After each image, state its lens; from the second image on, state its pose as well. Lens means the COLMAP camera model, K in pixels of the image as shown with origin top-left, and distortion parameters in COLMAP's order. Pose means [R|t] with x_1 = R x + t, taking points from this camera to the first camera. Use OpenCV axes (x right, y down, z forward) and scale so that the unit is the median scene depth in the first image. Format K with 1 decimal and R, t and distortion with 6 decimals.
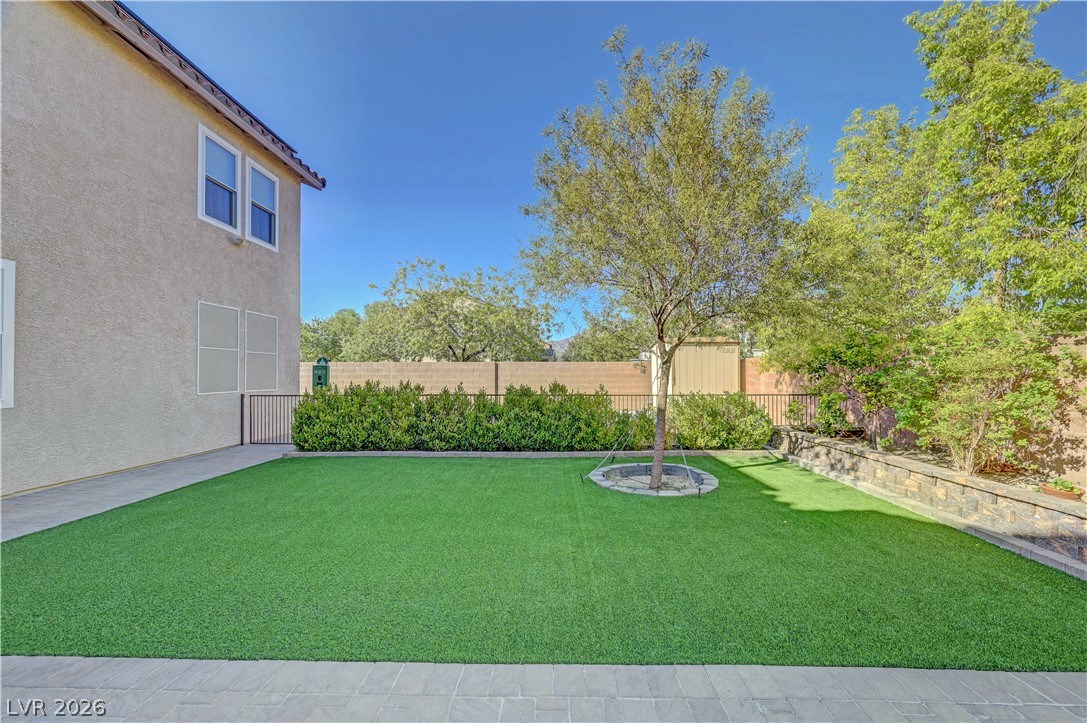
lens RADIAL K [[429.2, 0, 544.5], [0, 429.2, 367.6], [0, 0, 1]] dist [0.000233, 0.000225]
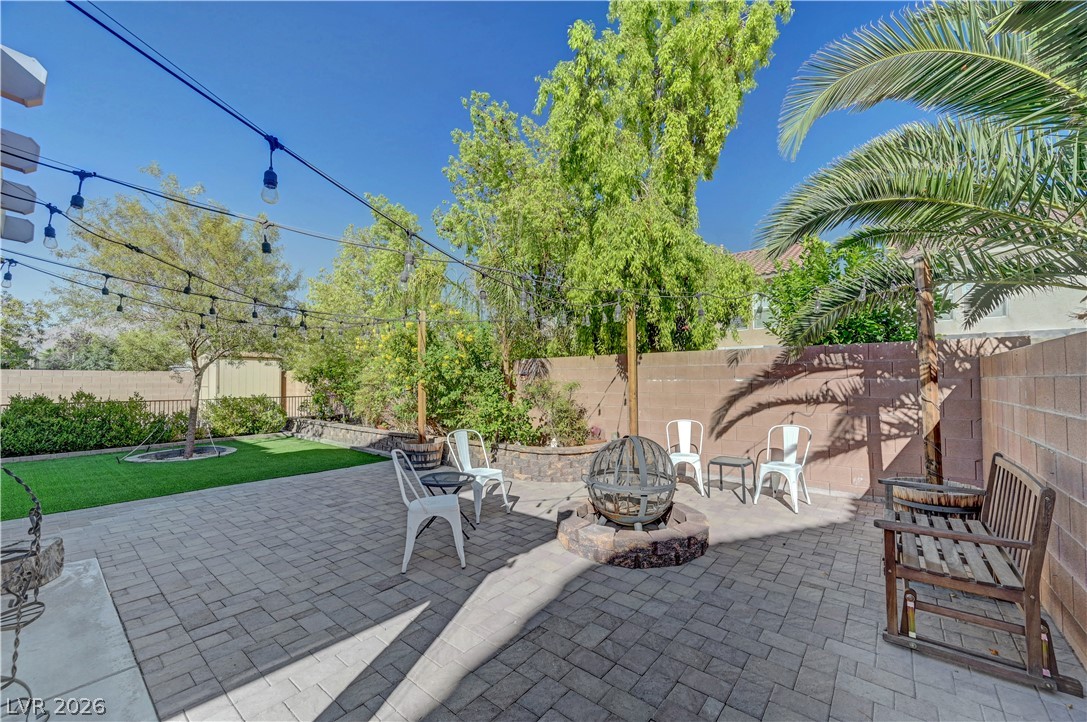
lens RADIAL K [[429.2, 0, 544.5], [0, 429.2, 367.1], [0, 0, 1]] dist [0.000233, 0.000225]
pose [[0.611883, 0.024277, 0.790576, -0.128260], [-0.004658, 0.999622, -0.027091, -0.003914], [-0.790935, 0.012894, 0.611765, -0.689415]]
